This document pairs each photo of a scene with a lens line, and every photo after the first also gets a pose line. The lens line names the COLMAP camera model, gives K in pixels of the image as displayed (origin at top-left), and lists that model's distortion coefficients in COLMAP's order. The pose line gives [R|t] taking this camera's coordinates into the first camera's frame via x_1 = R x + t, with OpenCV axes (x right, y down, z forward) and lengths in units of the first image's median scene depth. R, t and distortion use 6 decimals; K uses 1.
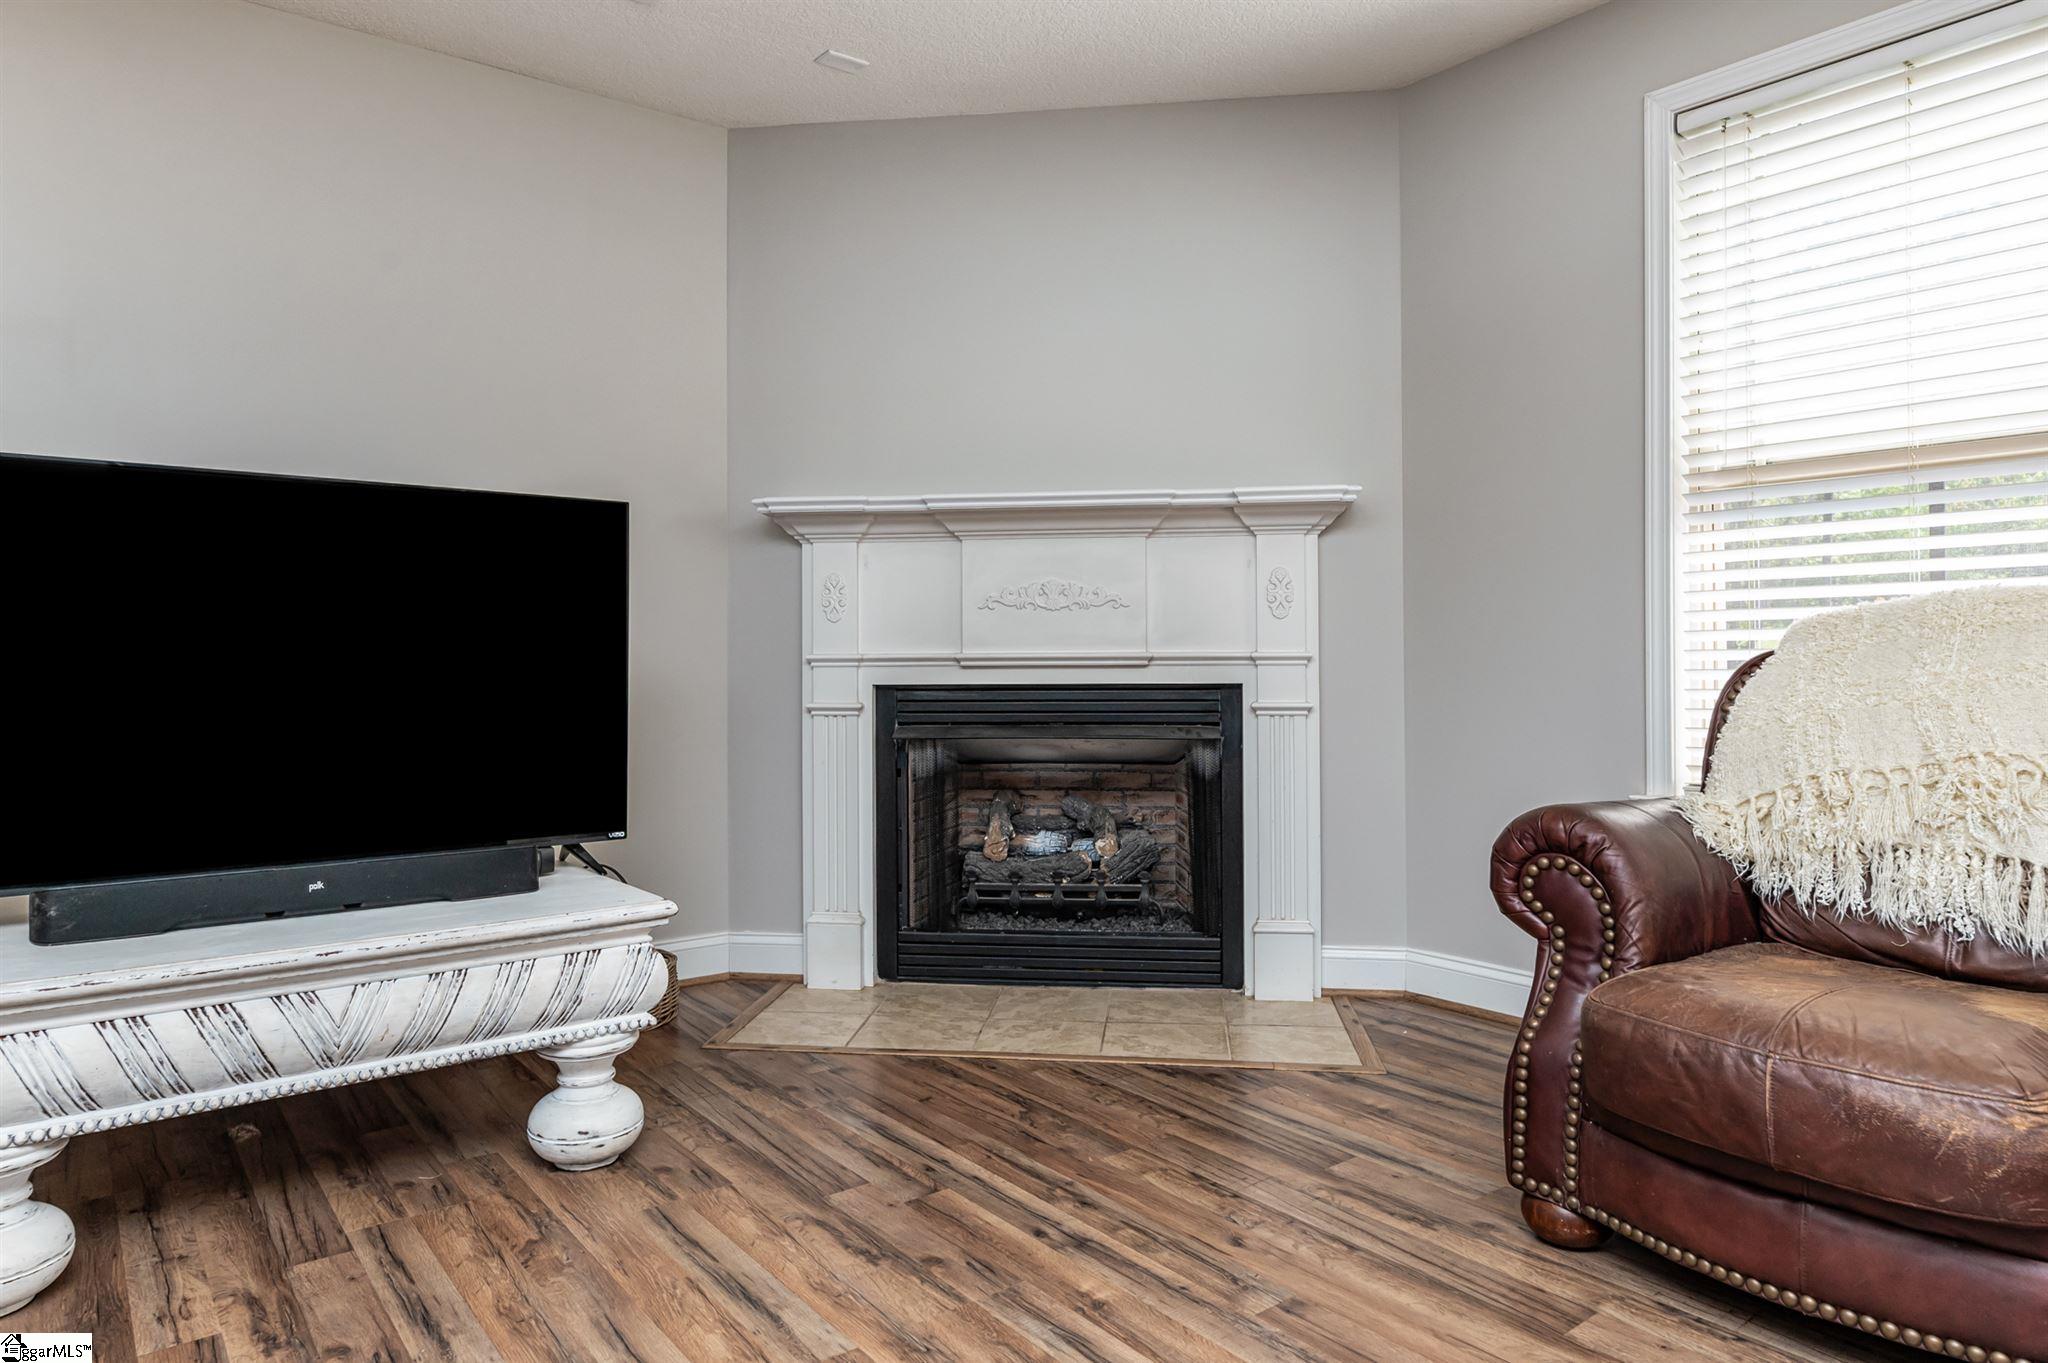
lens RADIAL K [[1267.2, 0, 1024.0], [0, 1267.2, 681.5], [0, 0, 1]] dist [0.002679, -0.001066]
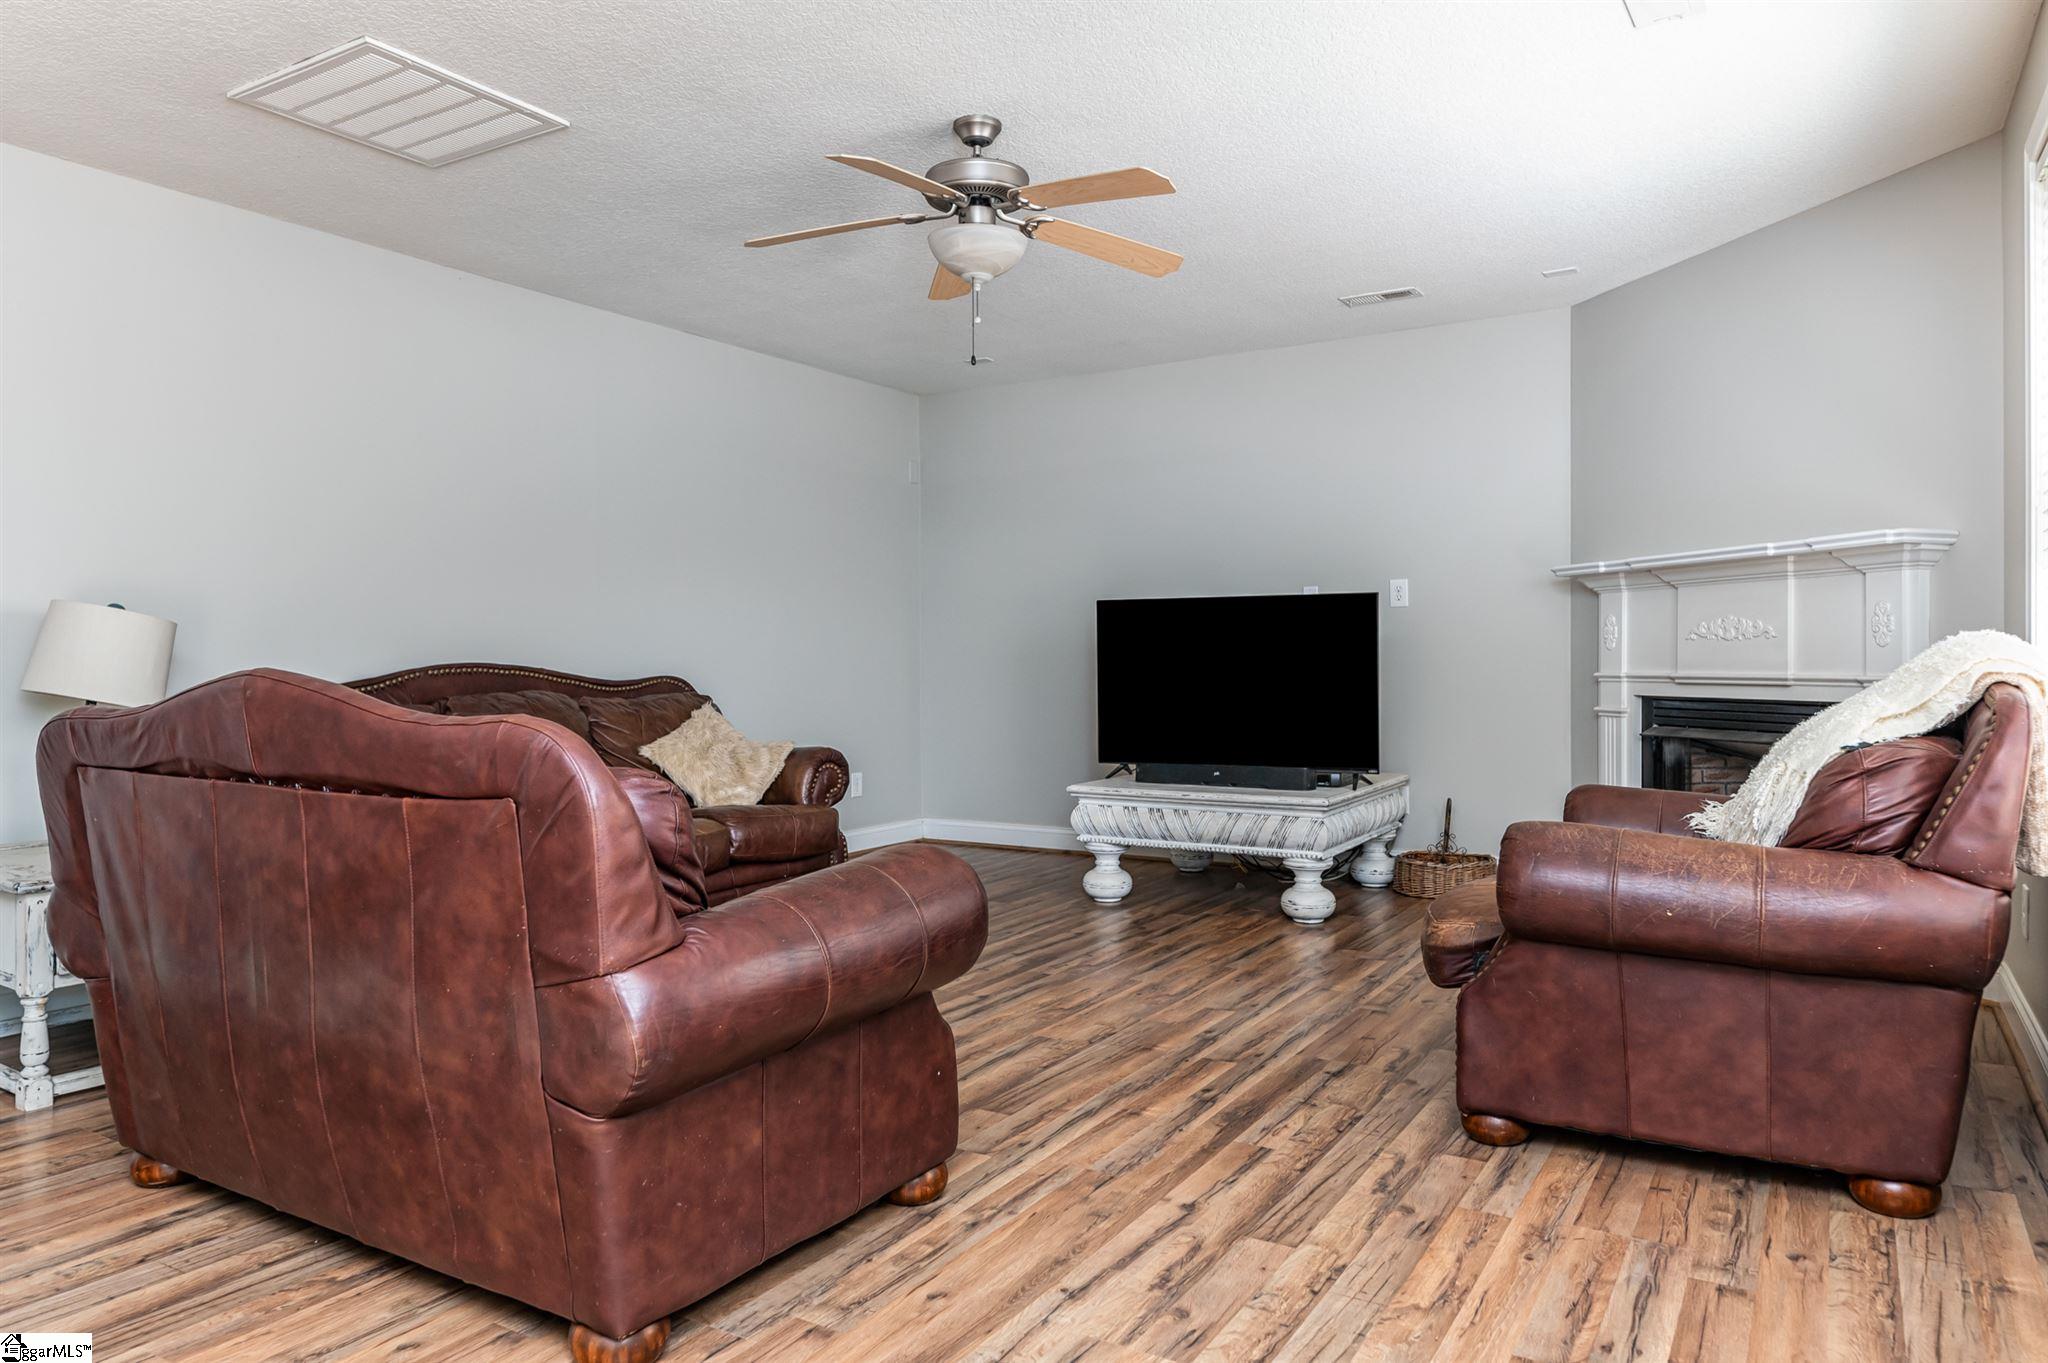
lens RADIAL K [[1346.8, 0, 1027.6], [0, 1346.8, 692.5], [0, 0, 1]] dist [0.000888, 0.000224]
pose [[0.353558, 0.023908, -0.935107, 1.605656], [-0.011904, 0.999707, 0.021059, -0.037267], [0.935337, 0.003686, 0.353739, -0.214059]]
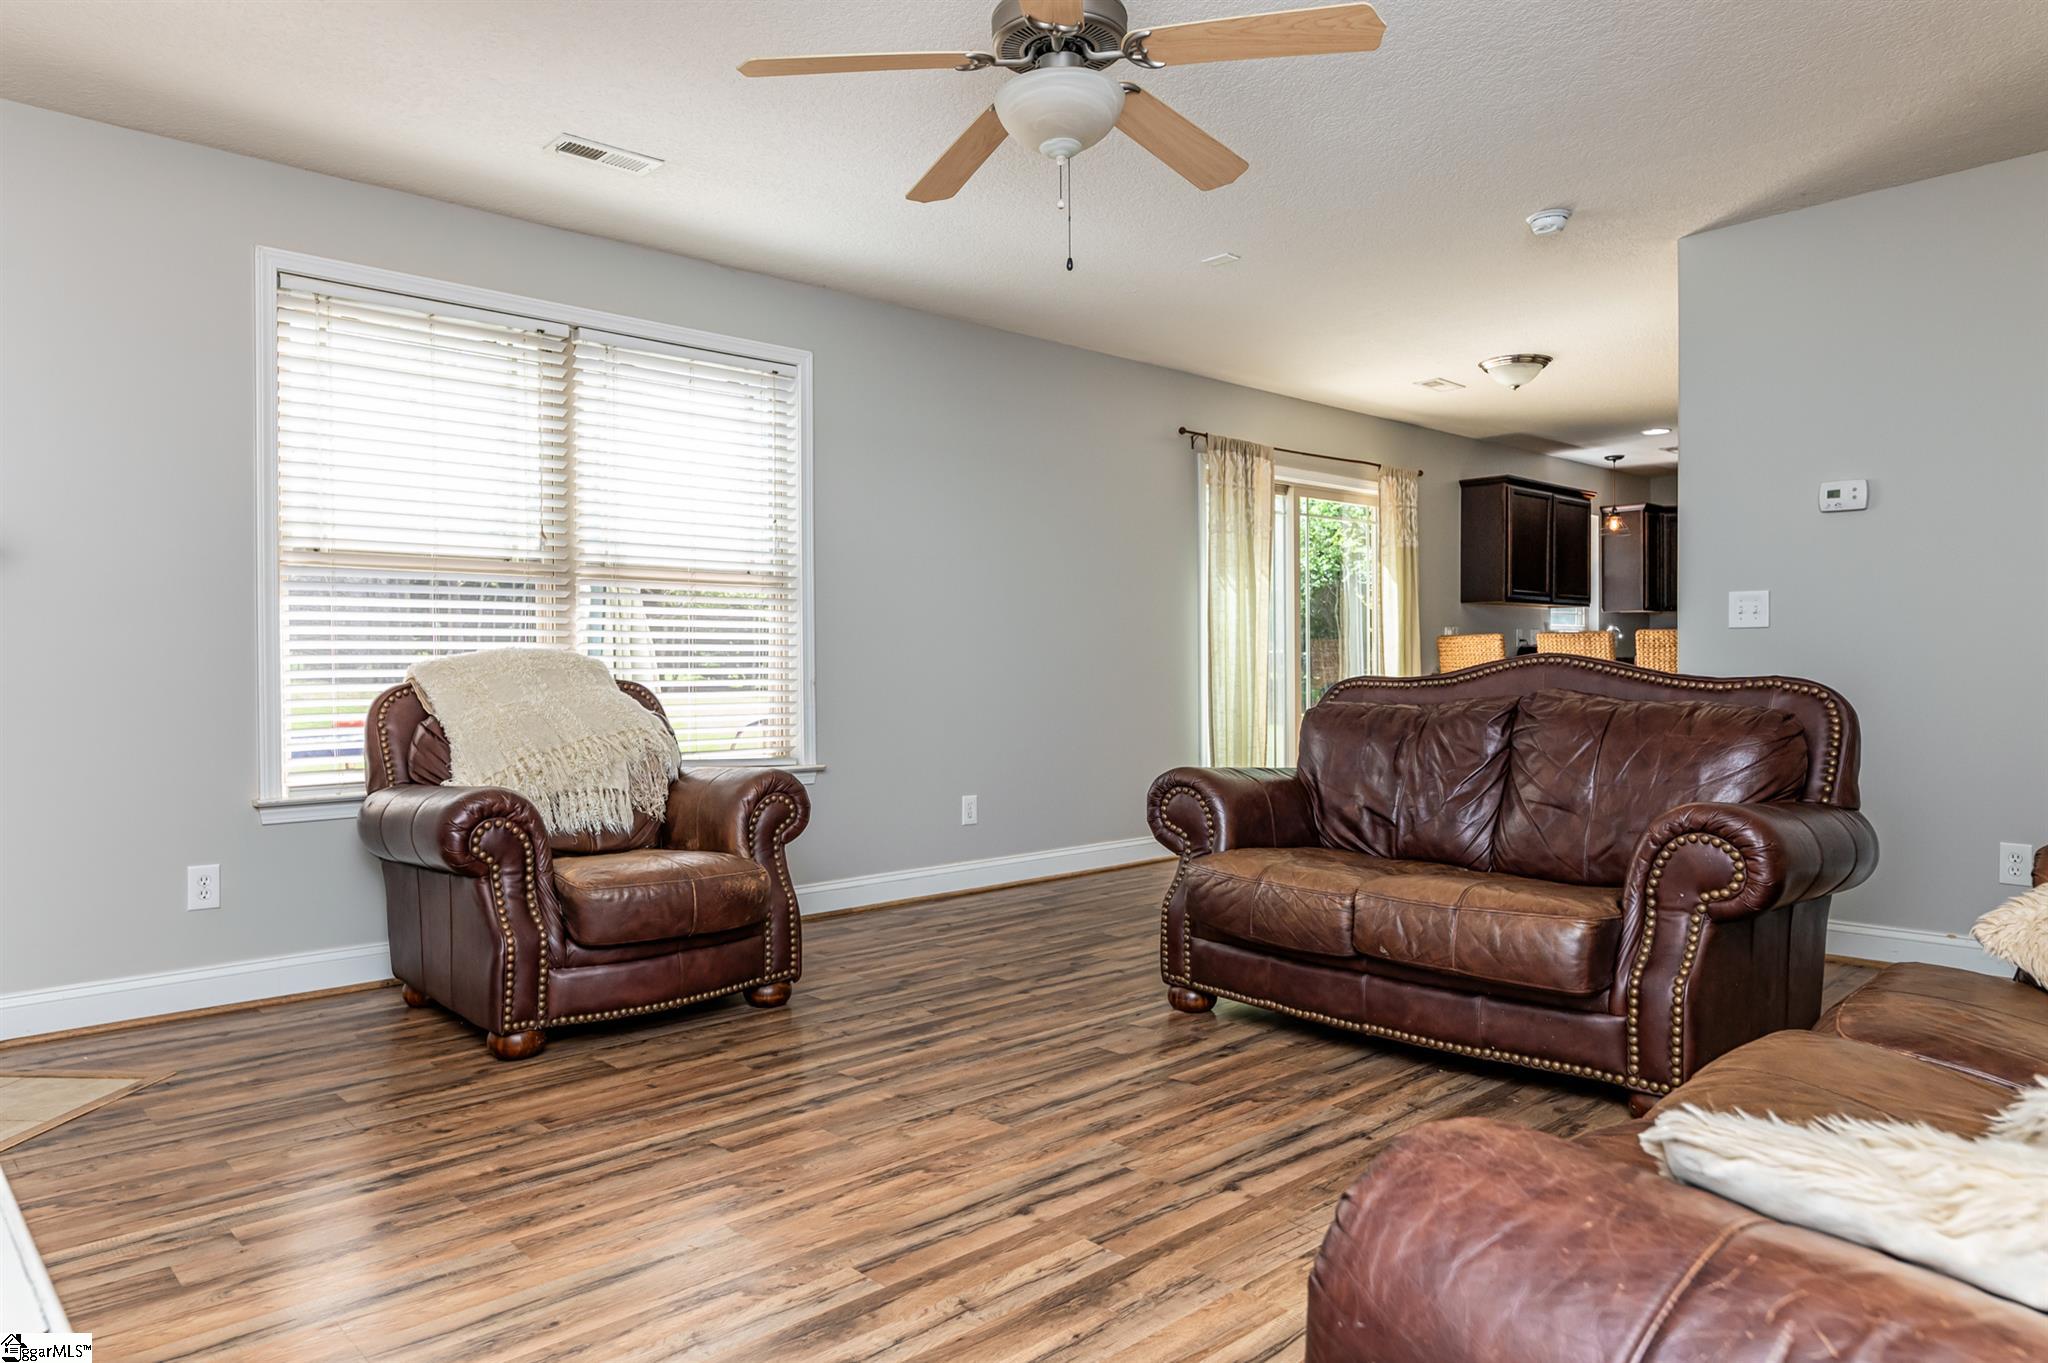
lens RADIAL K [[1320.0, 0, 1024.0], [0, 1320.0, 681.5], [0, 0, 1]] dist [0.001820, 0.000245]
pose [[-0.089488, -0.007796, 0.995957, -1.140275], [0.027083, 0.999581, 0.010258, -0.026014], [-0.995620, 0.027892, -0.089239, 0.451785]]
